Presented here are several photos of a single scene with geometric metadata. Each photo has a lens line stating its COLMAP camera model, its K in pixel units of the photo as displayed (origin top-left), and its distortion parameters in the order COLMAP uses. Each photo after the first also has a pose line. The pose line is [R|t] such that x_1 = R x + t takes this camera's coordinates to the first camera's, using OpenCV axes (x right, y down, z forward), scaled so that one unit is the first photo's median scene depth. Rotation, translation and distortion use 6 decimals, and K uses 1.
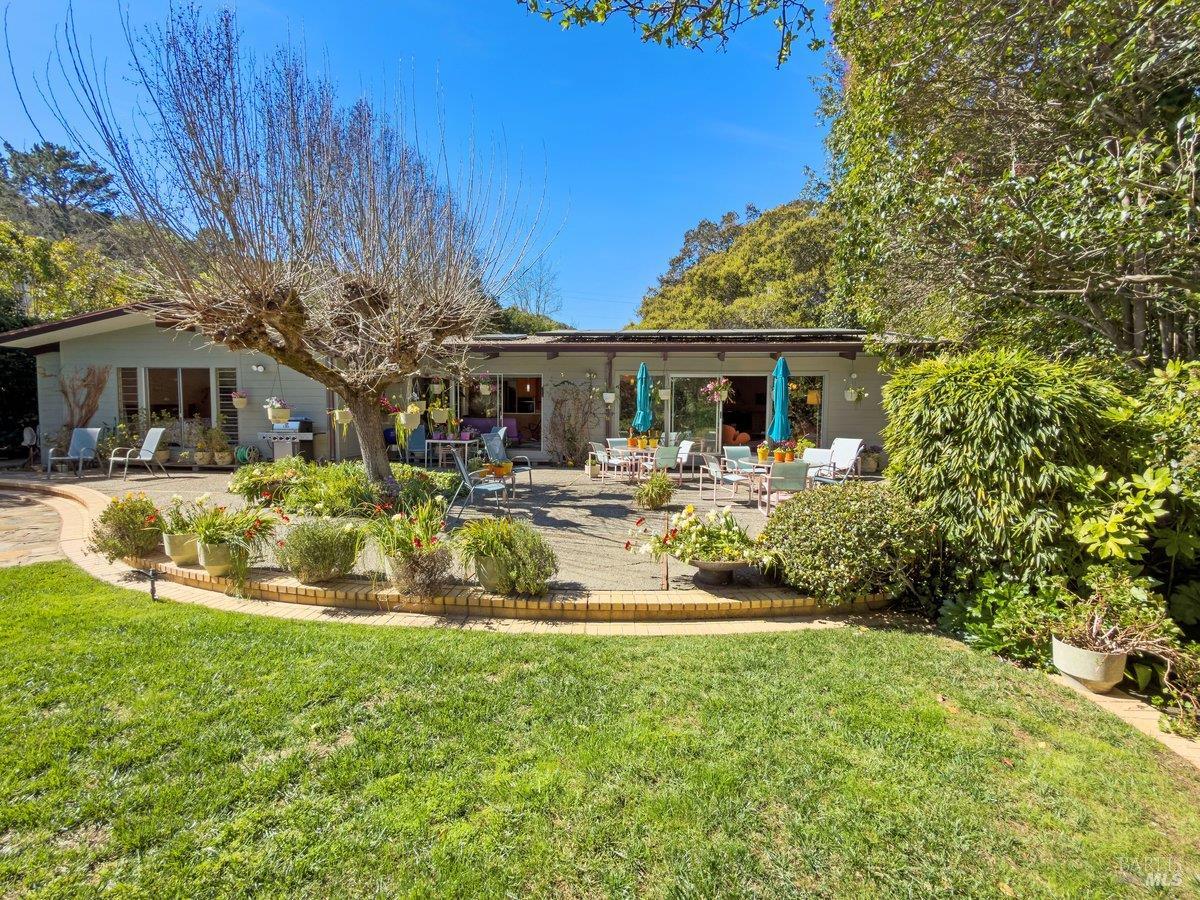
lens RADIAL K [[496.6, 0, 604.0], [0, 496.6, 432.7], [0, 0, 1]] dist [-0.000665, -0.000228]
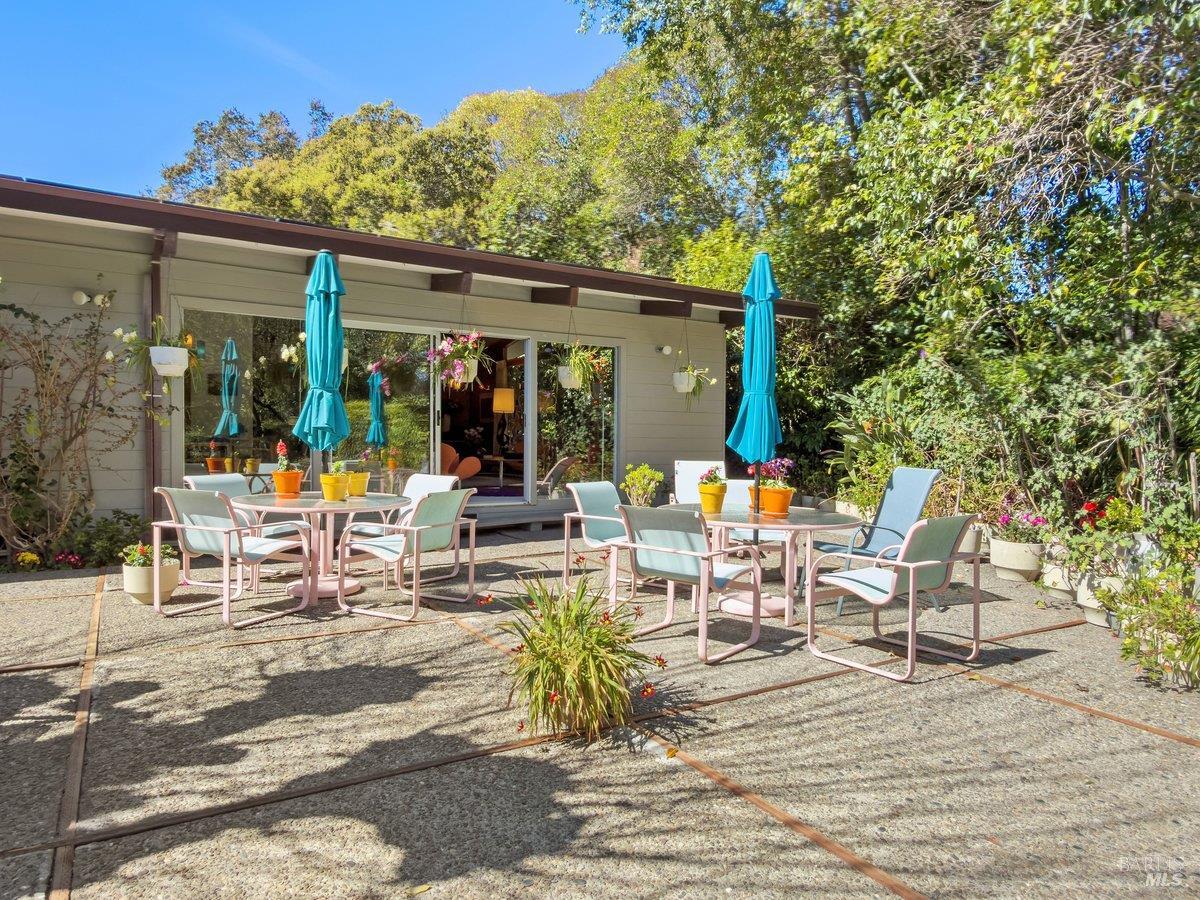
lens RADIAL K [[758.8, 0, 600.0], [0, 758.8, 450.0], [0, 0, 1]] dist [0.000789, -0.000176]
pose [[0.791784, -0.010276, 0.610715, -0.024011], [0.026202, 0.999510, -0.017152, 0.003153], [-0.610240, 0.029583, 0.791664, 0.124838]]
